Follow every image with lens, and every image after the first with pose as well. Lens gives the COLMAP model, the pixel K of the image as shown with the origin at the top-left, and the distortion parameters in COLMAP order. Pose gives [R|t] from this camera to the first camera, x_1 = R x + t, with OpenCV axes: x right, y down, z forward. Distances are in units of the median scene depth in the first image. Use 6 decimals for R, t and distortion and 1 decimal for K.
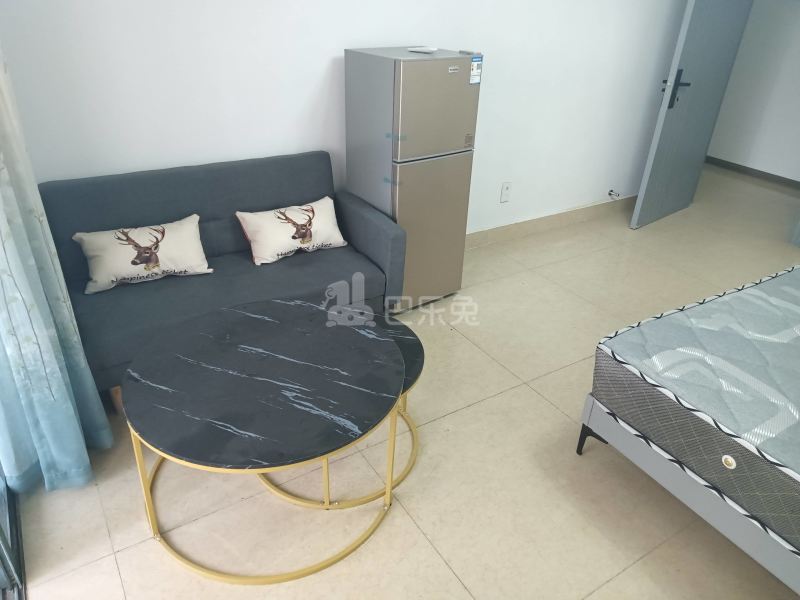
lens RADIAL K [[579.8, 0, 401.0], [0, 579.8, 302.5], [0, 0, 1]] dist [0.105001, -0.168911]
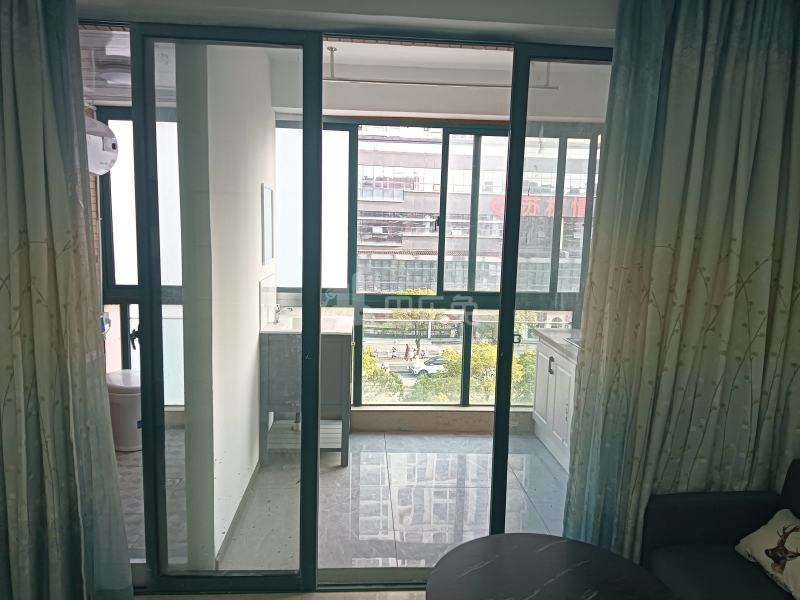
lens RADIAL K [[566.1, 0, 401.7], [0, 566.1, 296.3], [0, 0, 1]] dist [-0.003369, -0.003702]
pose [[-0.486140, 0.047874, -0.872569, 0.542402], [-0.475226, 0.823464, 0.309946, -0.371804], [0.733367, 0.565345, -0.377568, 0.631660]]
